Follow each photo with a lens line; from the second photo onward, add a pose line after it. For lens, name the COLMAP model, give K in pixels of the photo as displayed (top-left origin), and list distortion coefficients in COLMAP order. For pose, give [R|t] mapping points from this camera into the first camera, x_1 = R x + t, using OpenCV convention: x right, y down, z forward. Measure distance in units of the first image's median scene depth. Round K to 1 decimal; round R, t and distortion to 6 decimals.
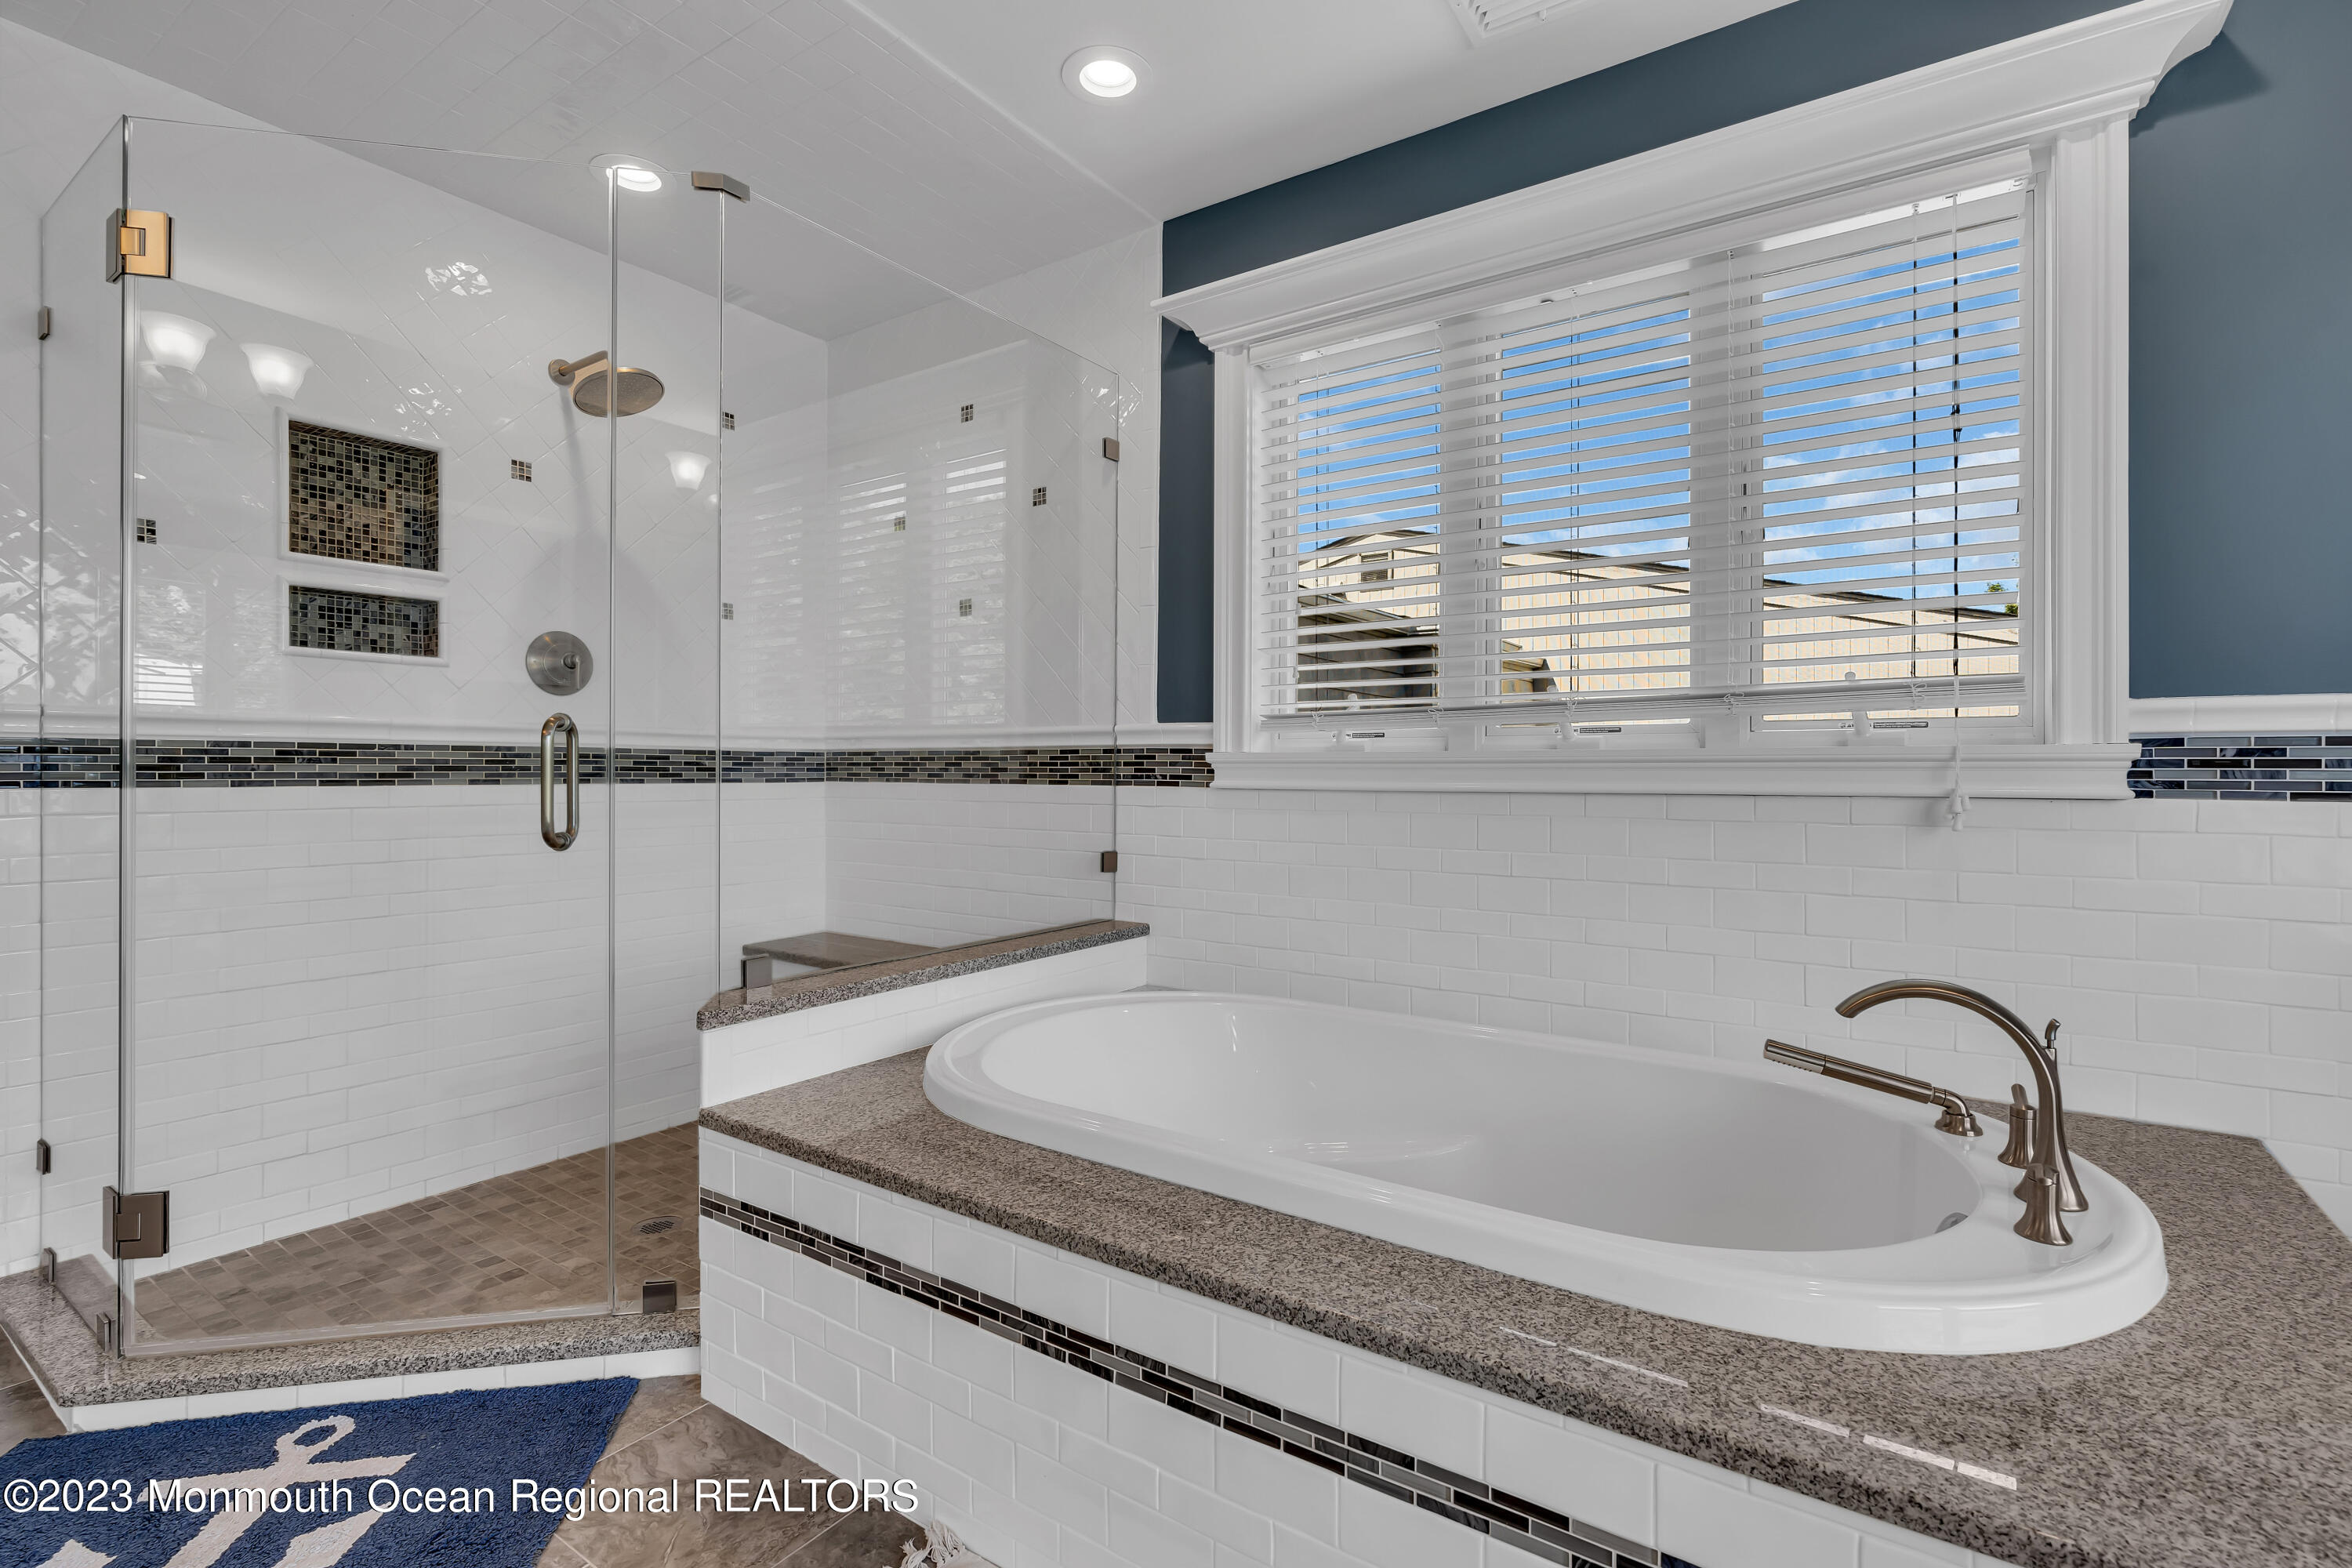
lens RADIAL K [[1075.3, 0, 1180.9], [0, 1075.3, 773.4], [0, 0, 1]] dist [0.002482, 0.001124]
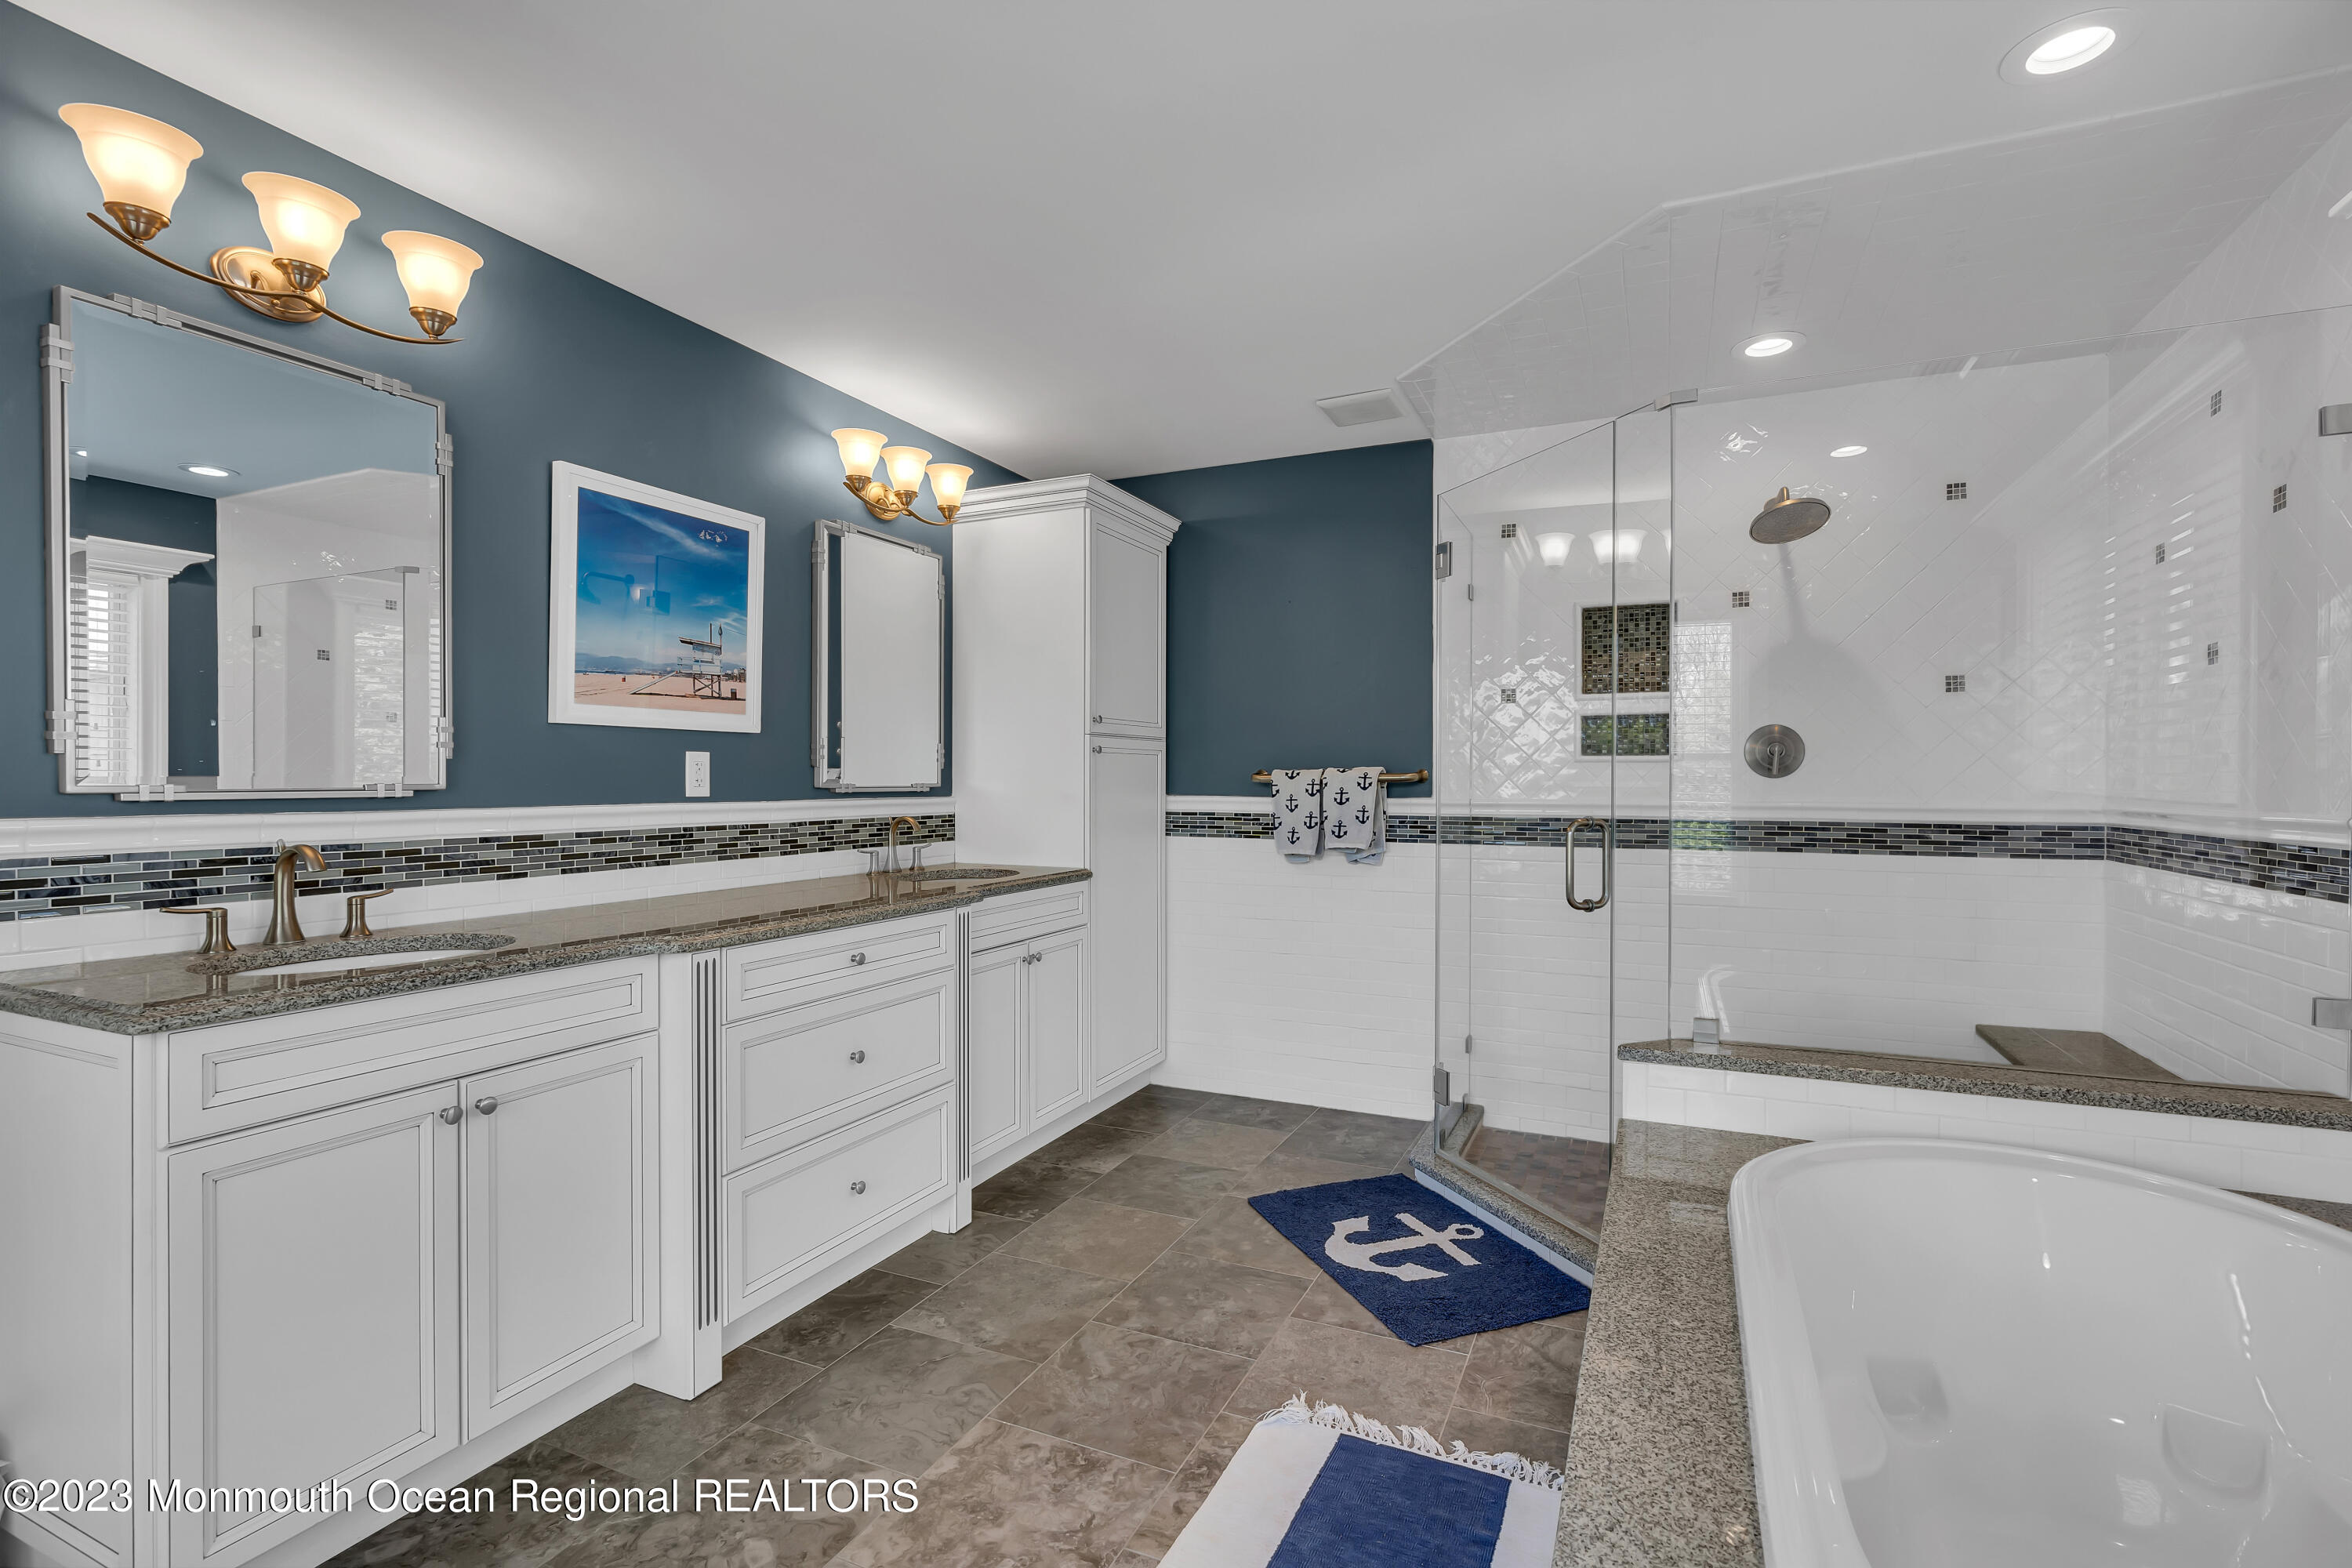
lens RADIAL K [[1075.3, 0, 1182.2], [0, 1075.3, 786.5], [0, 0, 1]] dist [0.002482, 0.001124]
pose [[0.172193, 0.003370, -0.985057, 0.565401], [-0.001692, 0.999994, 0.003125, -0.075617], [0.985062, 0.001129, 0.172198, 0.168475]]
